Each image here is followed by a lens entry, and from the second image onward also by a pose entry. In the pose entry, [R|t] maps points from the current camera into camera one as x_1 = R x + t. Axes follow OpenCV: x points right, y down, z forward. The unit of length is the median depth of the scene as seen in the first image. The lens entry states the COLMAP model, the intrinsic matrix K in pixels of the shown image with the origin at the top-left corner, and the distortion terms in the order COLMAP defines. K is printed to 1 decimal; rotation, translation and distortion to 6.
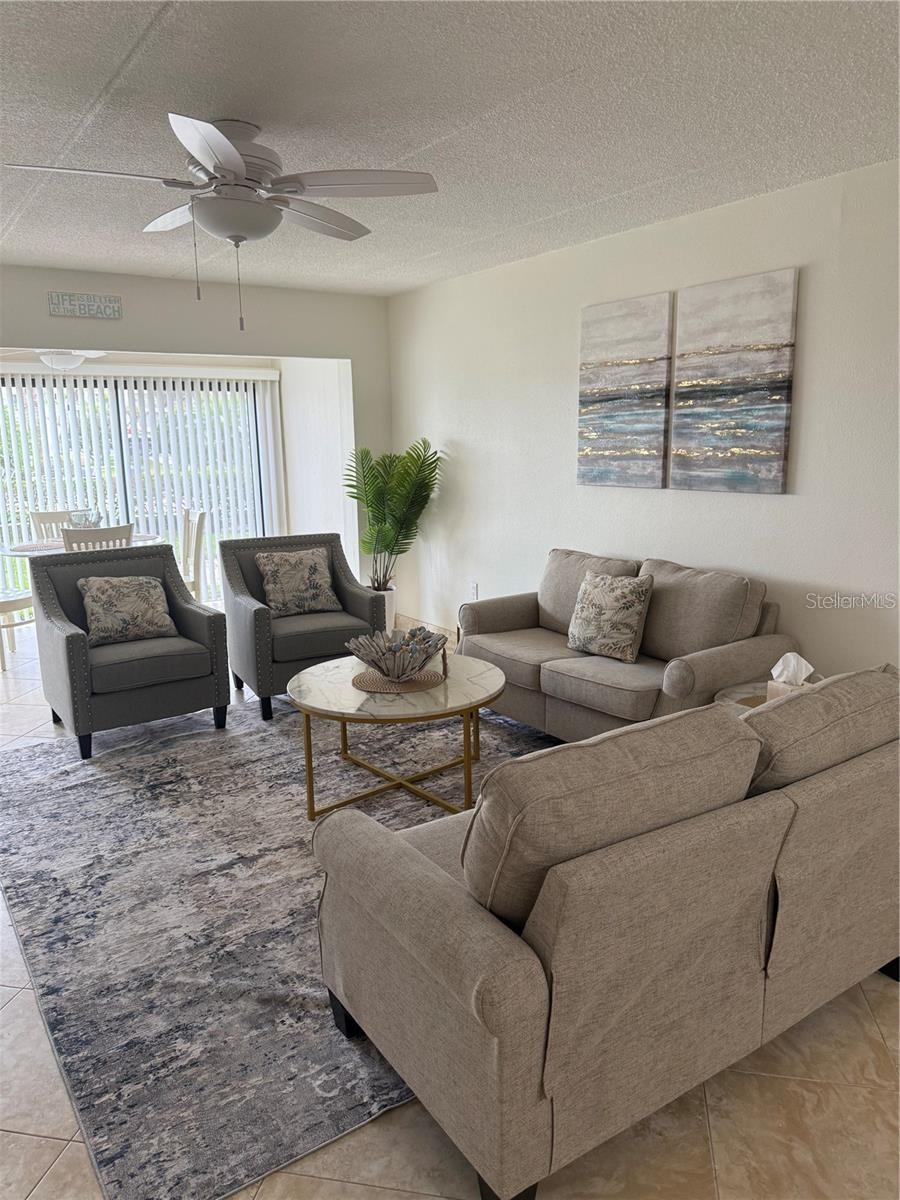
lens RADIAL K [[847.9, 0, 452.3], [0, 847.9, 597.8], [0, 0, 1]] dist [0.029728, -0.042013]
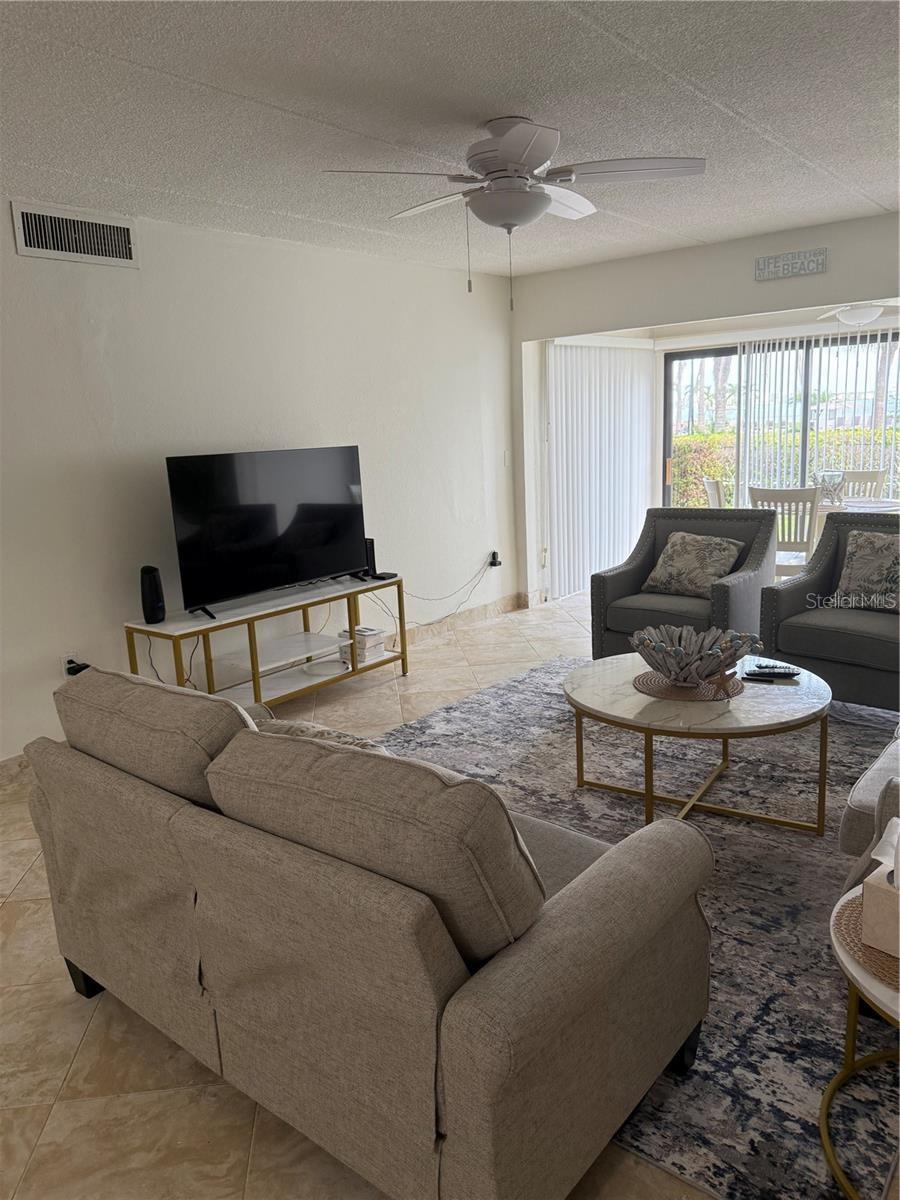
lens RADIAL K [[847.9, 0, 452.3], [0, 847.9, 597.8], [0, 0, 1]] dist [0.029728, -0.042013]
pose [[0.296075, 0.204018, -0.933122, 0.631702], [-0.148206, 0.974903, 0.166129, -0.095326], [0.943597, 0.089107, 0.318881, 0.468944]]
